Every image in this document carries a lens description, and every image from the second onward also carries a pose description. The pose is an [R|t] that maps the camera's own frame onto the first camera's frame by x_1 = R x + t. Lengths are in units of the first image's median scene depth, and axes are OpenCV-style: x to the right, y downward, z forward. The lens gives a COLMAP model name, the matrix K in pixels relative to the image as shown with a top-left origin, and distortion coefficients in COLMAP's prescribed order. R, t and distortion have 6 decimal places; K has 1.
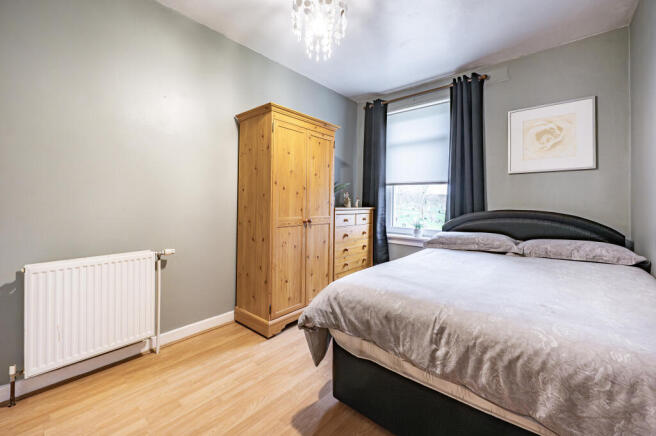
lens RADIAL K [[271.1, 0, 339.1], [0, 271.1, 201.6], [0, 0, 1]] dist [-0.003062, 0.000287]
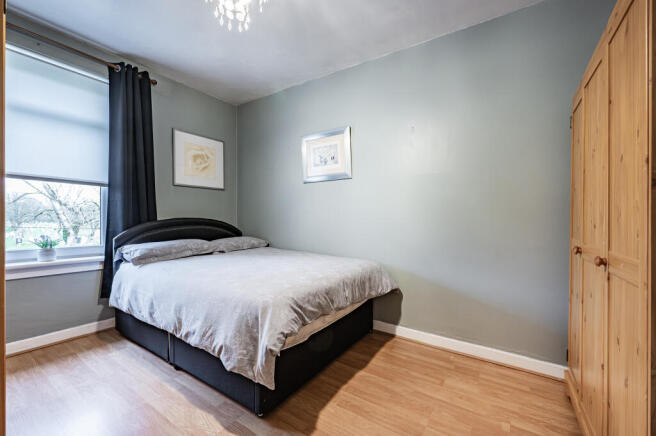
lens RADIAL K [[271.1, 0, 329.7], [0, 271.1, 221.7], [0, 0, 1]] dist [-0.003062, 0.000287]
pose [[-0.107986, -0.026198, 0.993807, -0.569793], [-0.023271, 0.999445, 0.023818, 0.005010], [-0.993880, -0.020555, -0.108536, 0.518290]]
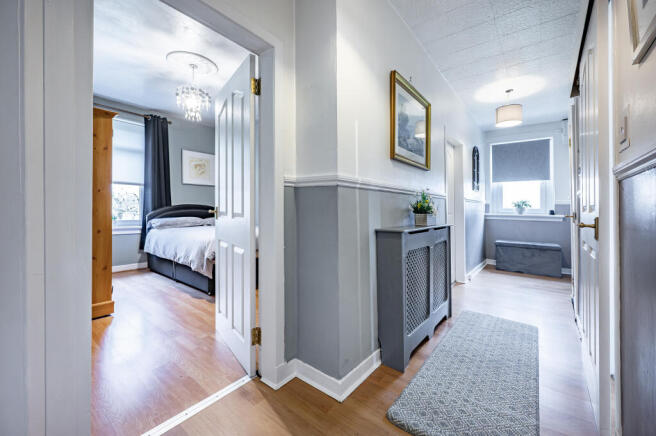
lens RADIAL K [[271.1, 0, 328.0], [0, 271.1, 214.1], [0, 0, 1]] dist [-0.003062, 0.000287]
pose [[-0.016390, -0.032388, 0.999341, -1.237659], [-0.027242, 0.999119, 0.031934, 0.011373], [-0.999495, -0.026701, -0.017257, 0.076394]]
